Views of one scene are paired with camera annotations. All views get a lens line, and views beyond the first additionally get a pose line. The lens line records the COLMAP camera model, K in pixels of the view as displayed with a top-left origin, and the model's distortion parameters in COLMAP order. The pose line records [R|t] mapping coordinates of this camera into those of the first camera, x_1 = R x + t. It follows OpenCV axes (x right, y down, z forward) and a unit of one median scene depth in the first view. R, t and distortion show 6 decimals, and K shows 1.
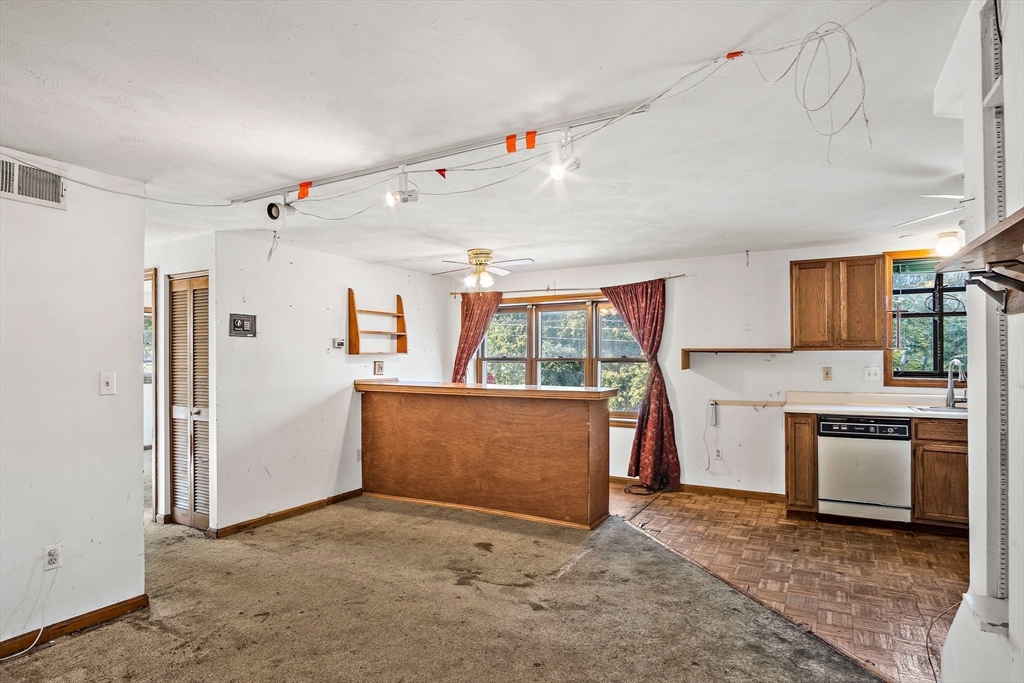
lens RADIAL K [[548.7, 0, 513.8], [0, 548.7, 353.6], [0, 0, 1]] dist [-0.035877, 0.011139]
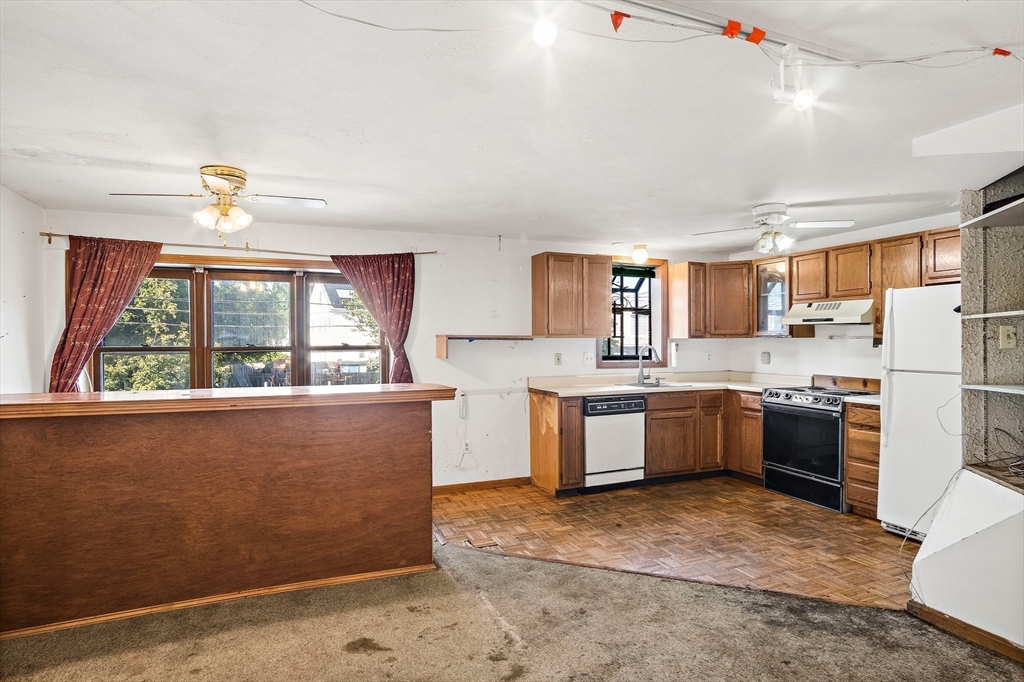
lens RADIAL K [[548.7, 0, 512.6], [0, 548.7, 346.9], [0, 0, 1]] dist [-0.035877, 0.011139]
pose [[0.621153, -0.006645, 0.783661, -0.374267], [-0.000923, 0.999957, 0.009211, 0.002354], [-0.783688, -0.006445, 0.621121, 0.415459]]
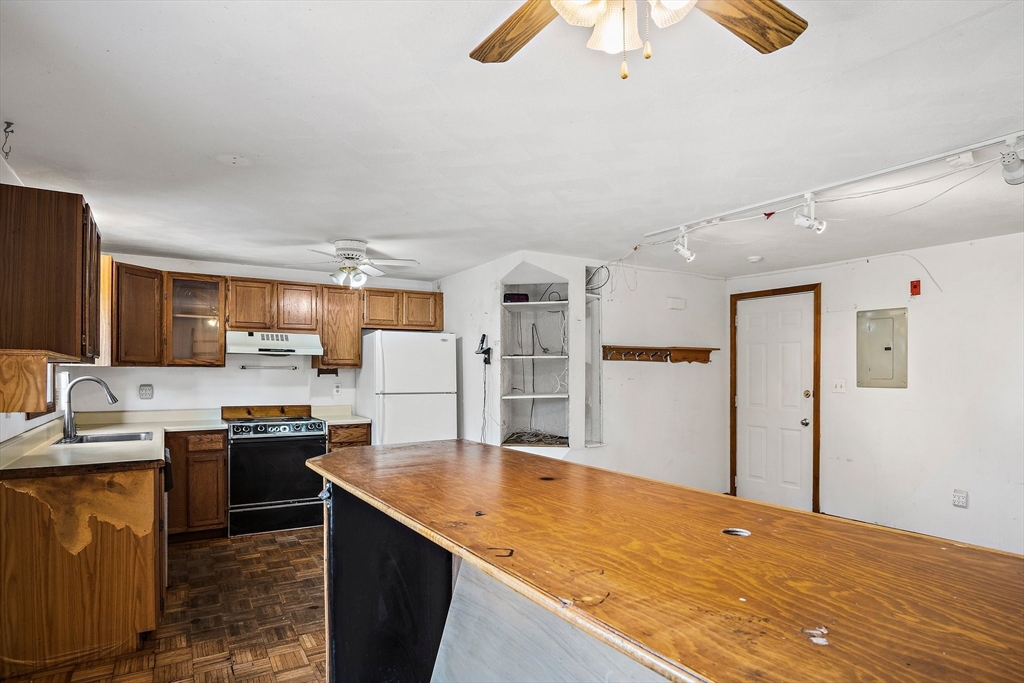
lens RADIAL K [[577.7, 0, 513.1], [0, 577.7, 373.2], [0, 0, 1]] dist [-0.006080, -0.001207]
pose [[-0.873202, 0.000245, 0.487358, -0.144692], [-0.000740, 0.999998, -0.001827, 0.006174], [-0.487358, -0.001956, -0.873200, 1.350778]]
